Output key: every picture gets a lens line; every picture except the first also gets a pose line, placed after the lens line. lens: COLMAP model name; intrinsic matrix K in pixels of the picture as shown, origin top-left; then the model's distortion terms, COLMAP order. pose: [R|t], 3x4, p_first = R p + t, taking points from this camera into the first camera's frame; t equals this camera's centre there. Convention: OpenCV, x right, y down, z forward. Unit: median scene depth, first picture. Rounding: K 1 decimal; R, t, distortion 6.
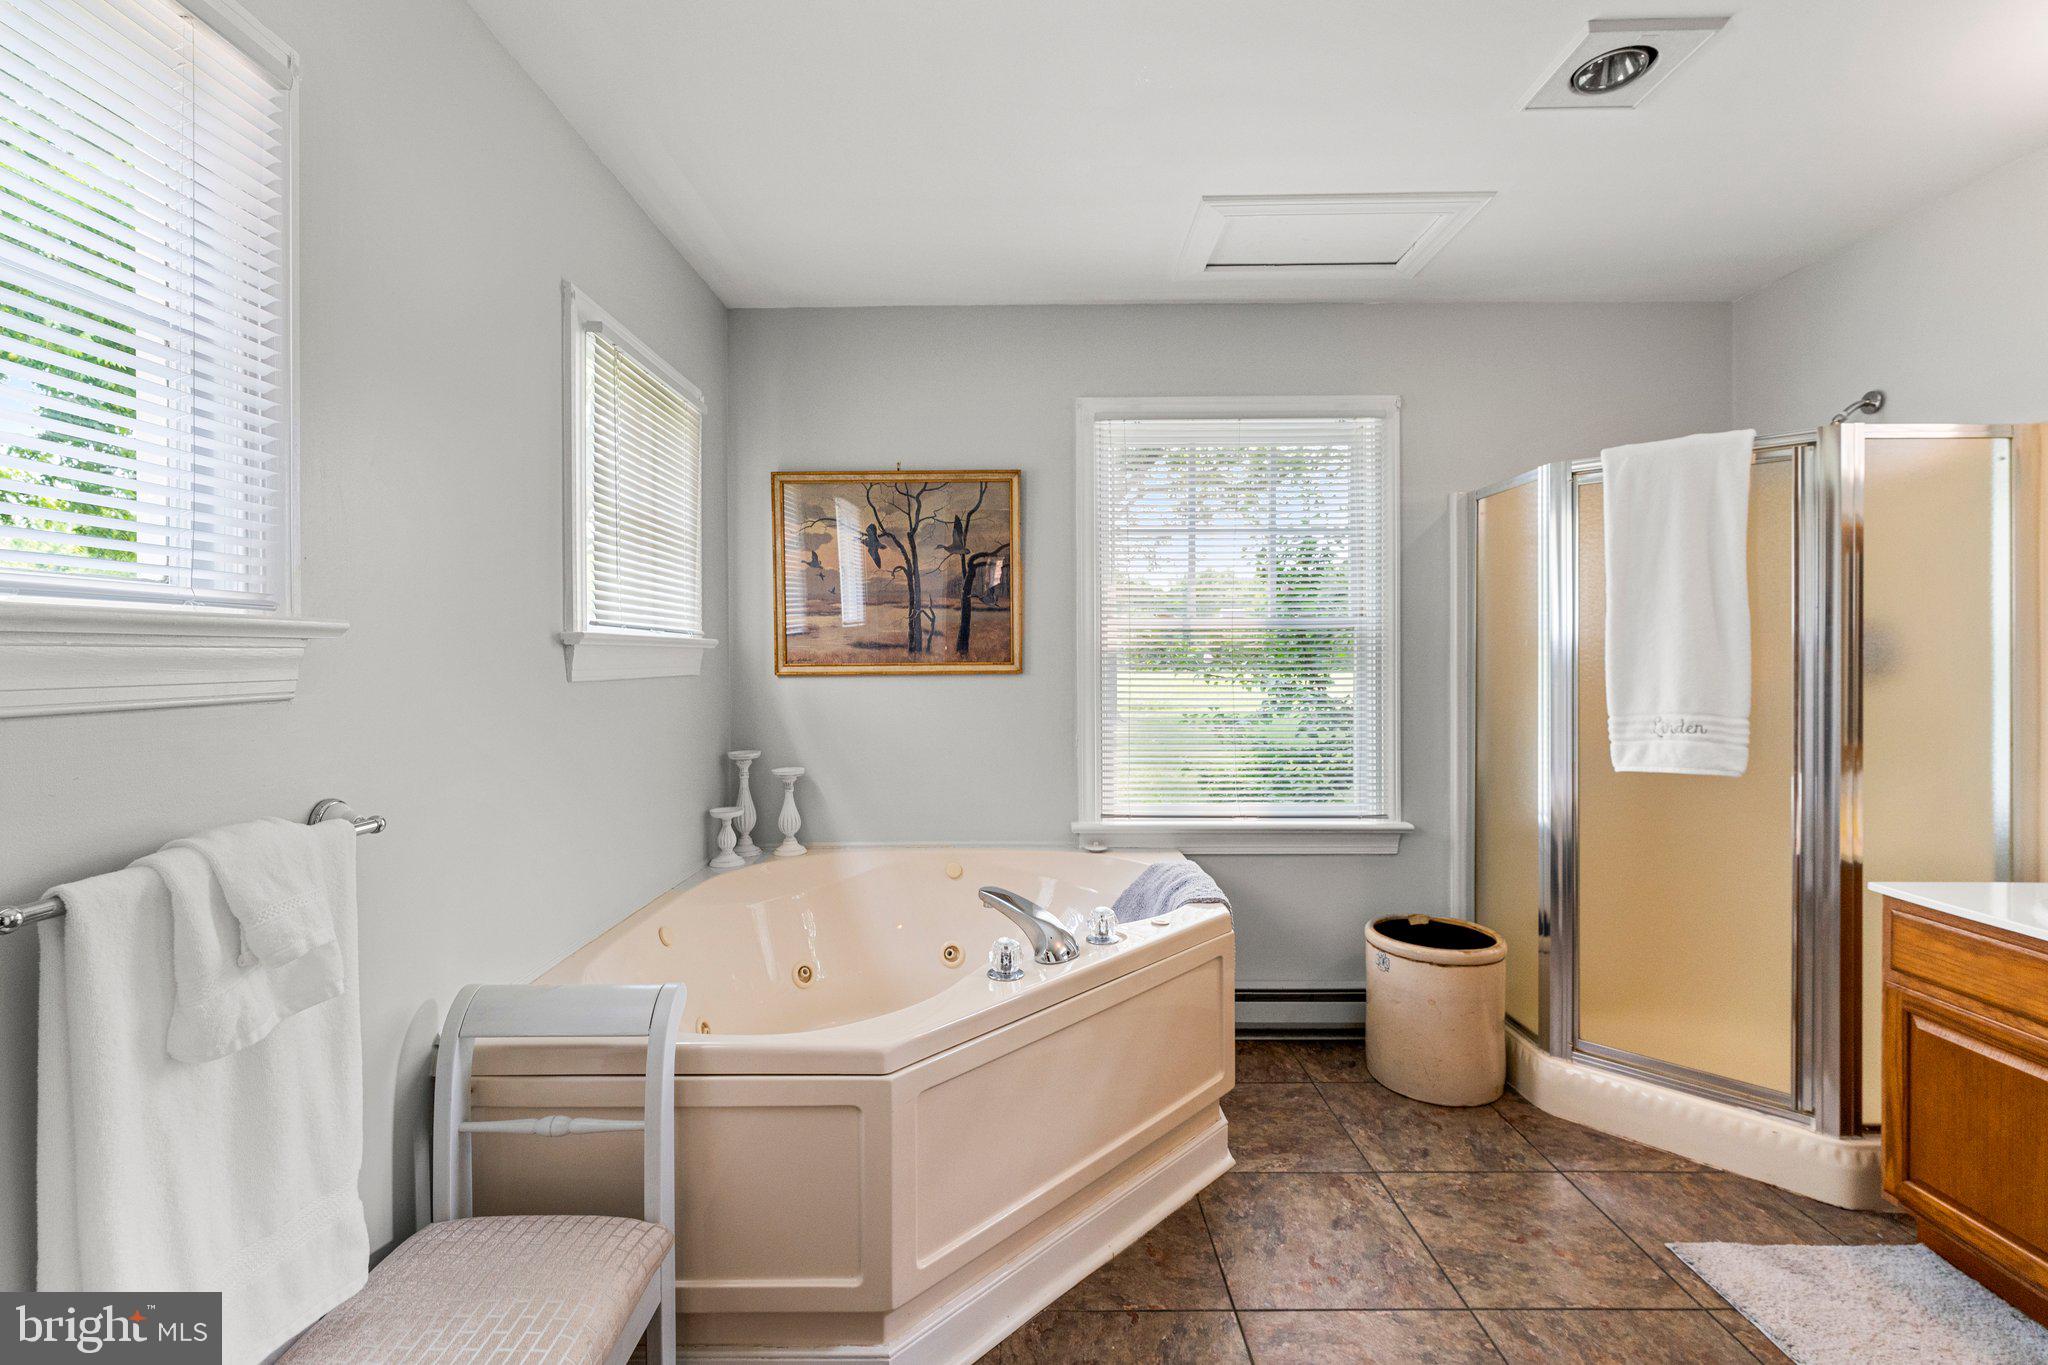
lens RADIAL K [[885.6, 0, 1020.6], [0, 885.6, 661.5], [0, 0, 1]] dist [0.000658, -0.000237]
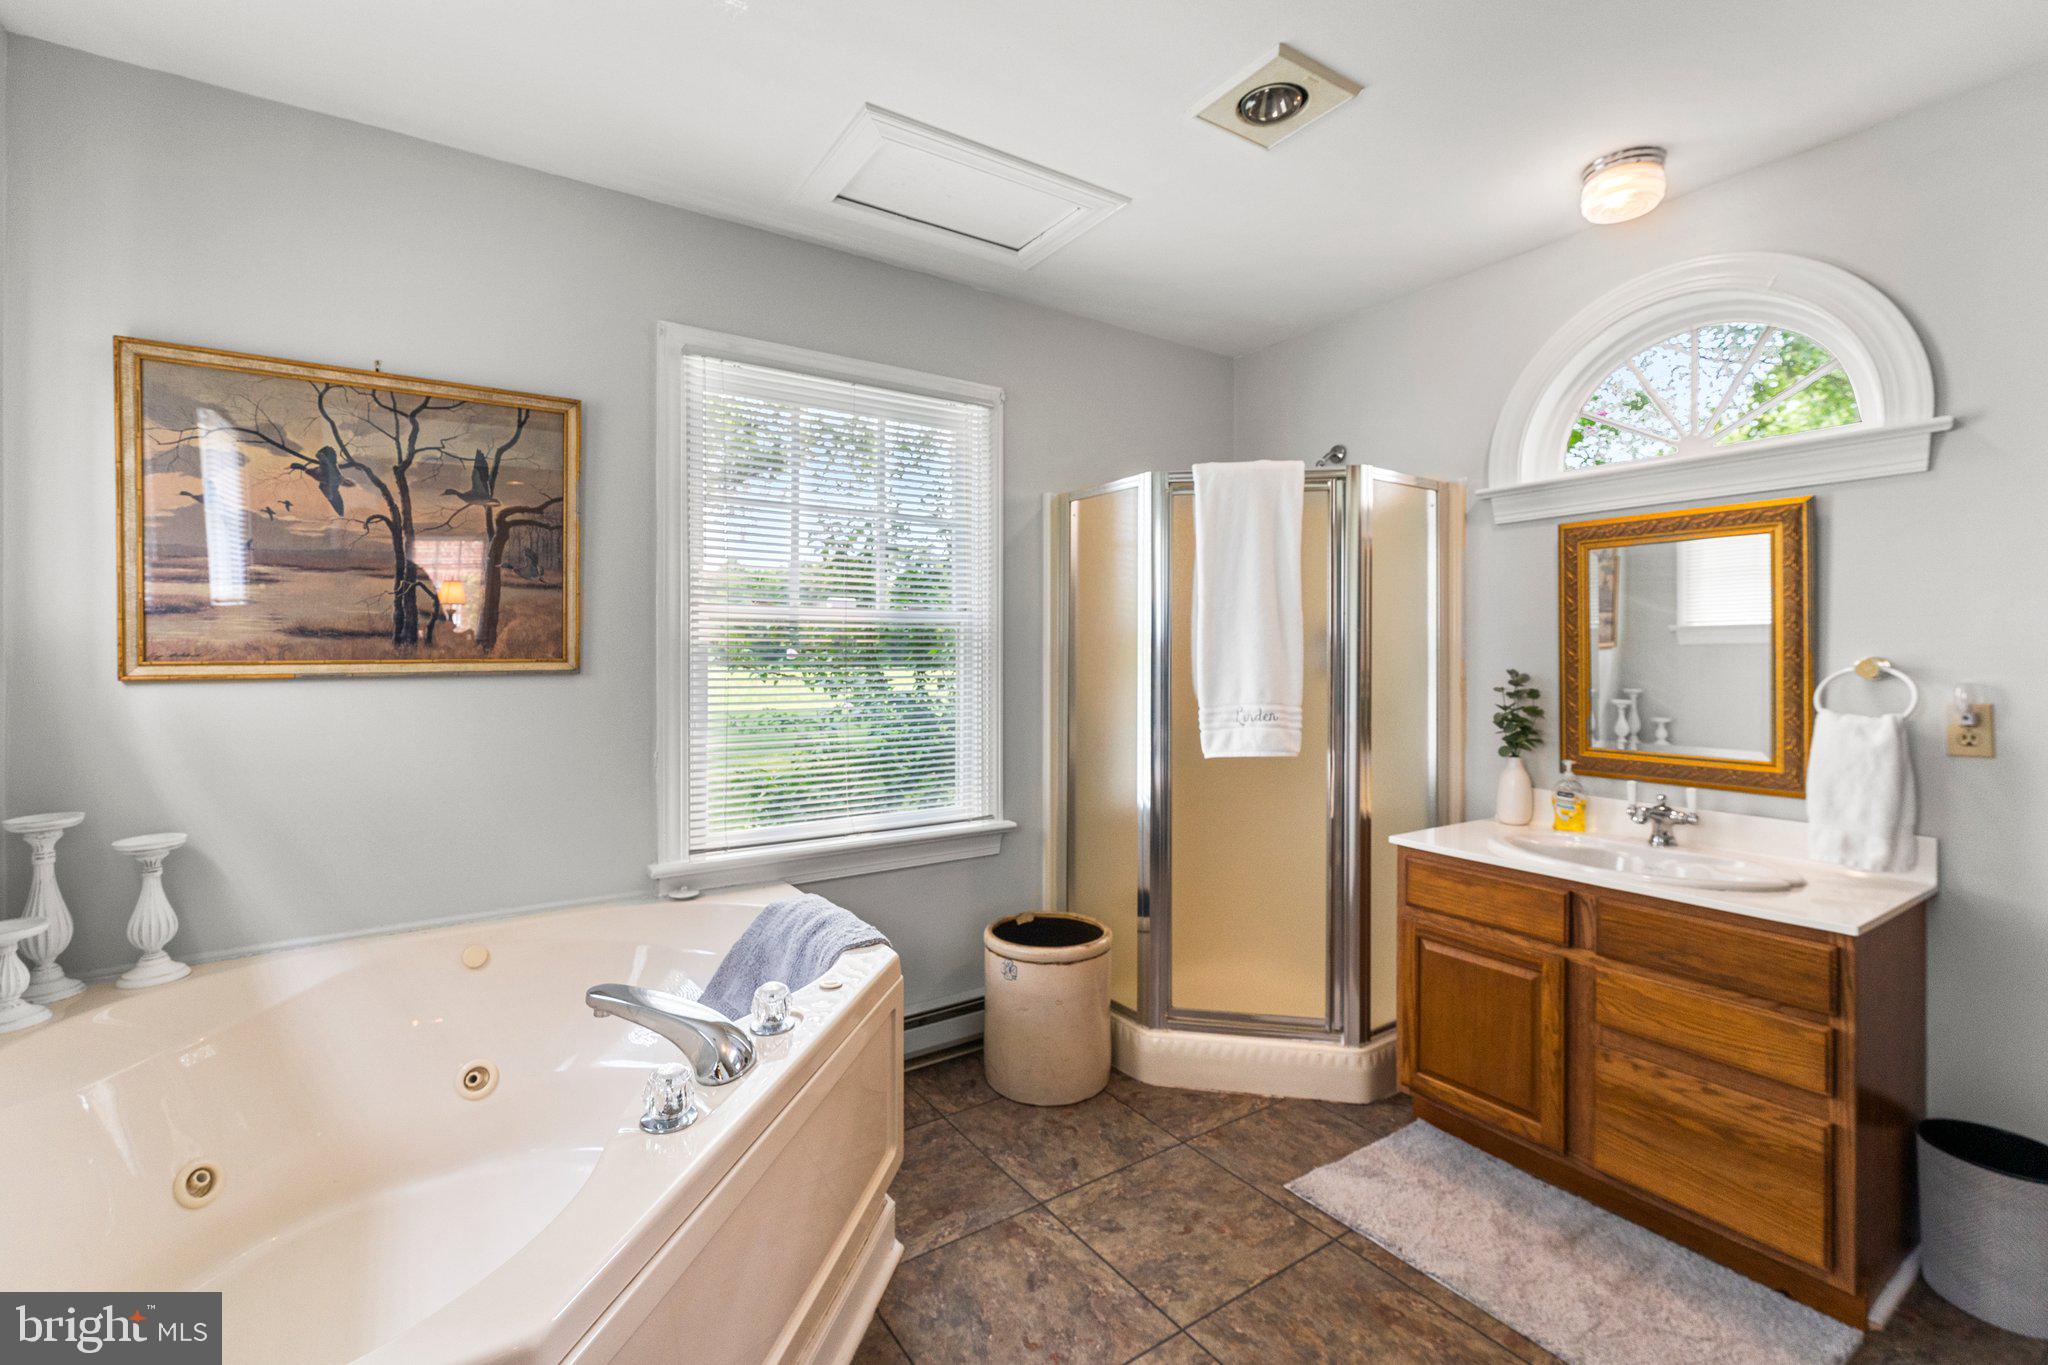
lens RADIAL K [[883.6, 0, 1024.9], [0, 883.6, 652.3], [0, 0, 1]] dist [-0.002098, 0.000093]
pose [[0.829757, 0.004206, 0.558109, -0.120354], [0.000055, 0.999971, -0.007618, 0.001336], [-0.558125, 0.006351, 0.829733, 0.204148]]
